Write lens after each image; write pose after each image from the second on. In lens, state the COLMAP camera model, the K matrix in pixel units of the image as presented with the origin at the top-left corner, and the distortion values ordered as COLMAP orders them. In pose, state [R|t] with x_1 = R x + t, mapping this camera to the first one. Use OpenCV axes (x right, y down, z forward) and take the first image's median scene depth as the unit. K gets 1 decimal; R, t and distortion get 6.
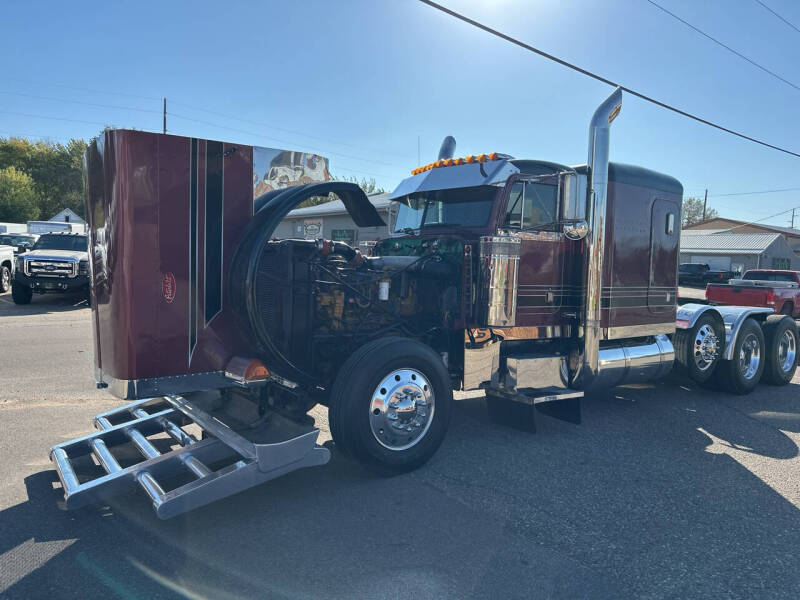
lens RADIAL K [[561.1, 0, 395.6], [0, 561.1, 307.9], [0, 0, 1]] dist [0.035106, -0.038306]
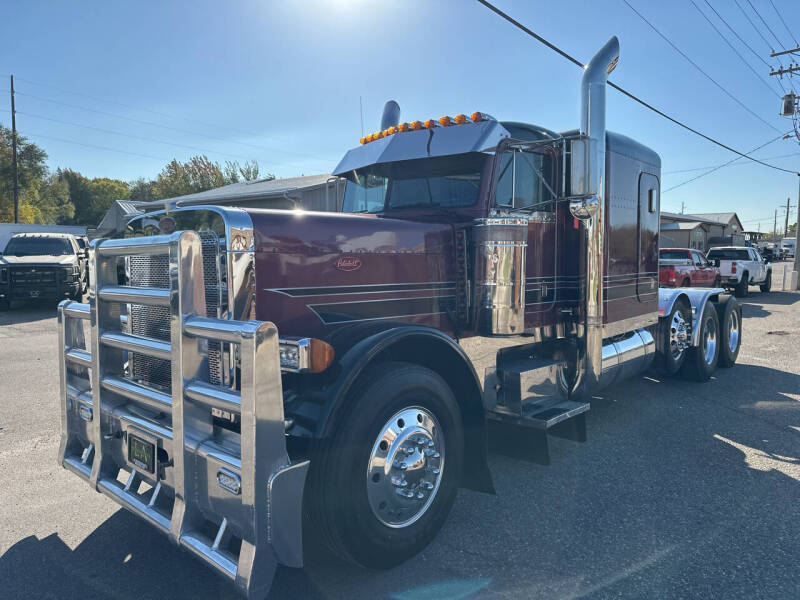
lens RADIAL K [[561.1, 0, 398.6], [0, 561.1, 292.6], [0, 0, 1]] dist [0.035106, -0.038306]
pose [[0.979030, -0.047608, 0.198077, -0.098245], [0.048727, 0.998812, -0.000775, -0.027222], [-0.197805, 0.010411, 0.980186, 0.243621]]
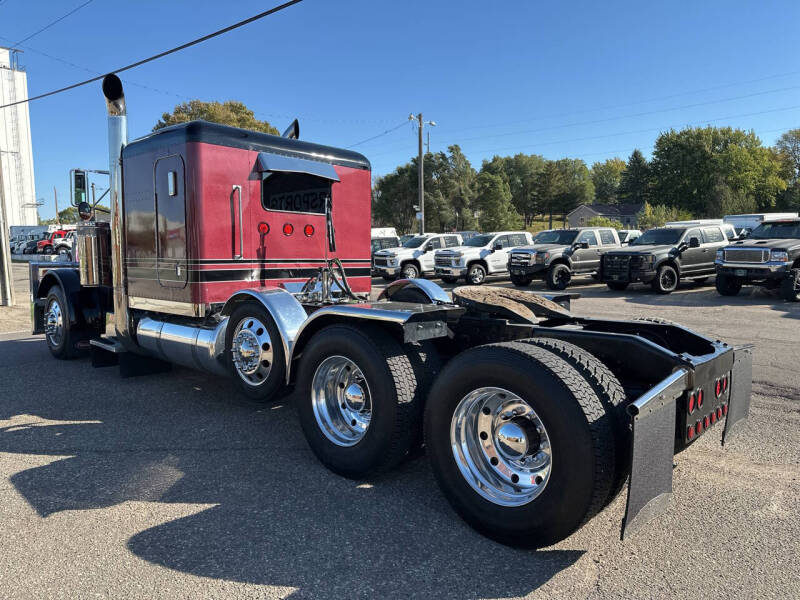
lens RADIAL K [[561.1, 0, 392.9], [0, 561.1, 295.2], [0, 0, 1]] dist [0.035106, -0.038306]
pose [[0.189754, 0.044813, -0.980808, 1.583166], [-0.061379, 0.997545, 0.033702, -0.037193], [0.979911, 0.053806, 0.192039, 1.337732]]
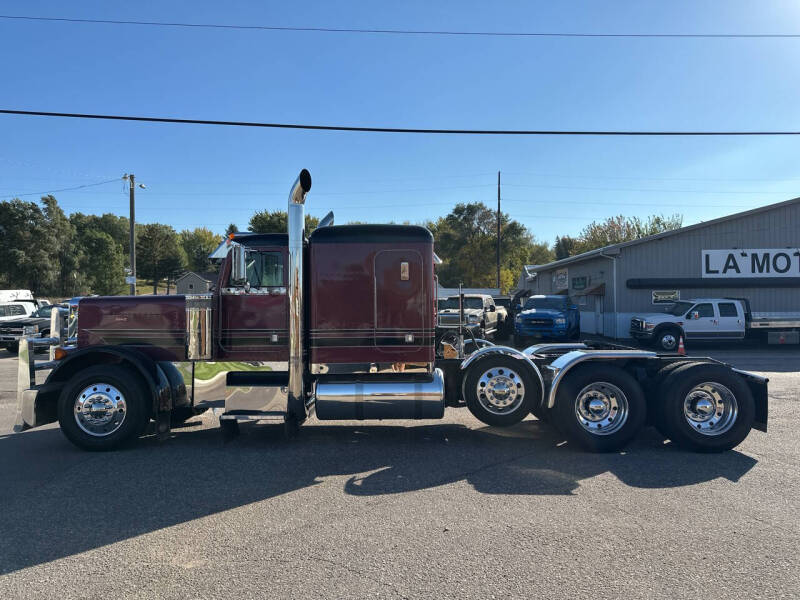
lens RADIAL K [[561.1, 0, 400.6], [0, 561.1, 297.0], [0, 0, 1]] dist [0.035106, -0.038306]
pose [[0.803092, -0.054150, -0.593389, 1.273361], [-0.012290, 0.994145, -0.107354, 0.020480], [0.595728, 0.093508, 0.797725, 0.163452]]
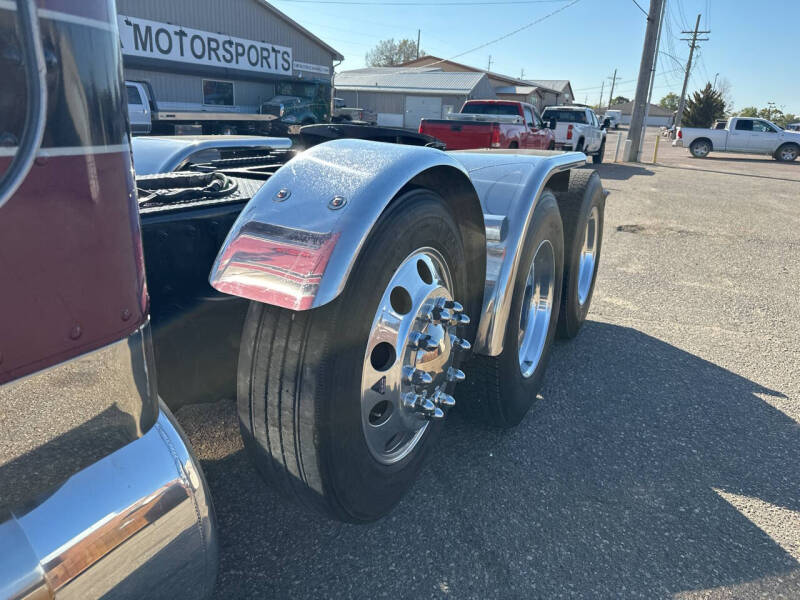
lens RADIAL K [[561.1, 0, 405.9], [0, 561.1, 299.2], [0, 0, 1]] dist [0.035106, -0.038306]
pose [[0.888187, -0.135904, 0.438924, 0.591509], [0.023539, 0.967461, 0.251923, -0.003170], [-0.458879, -0.213423, 0.862485, 1.071620]]
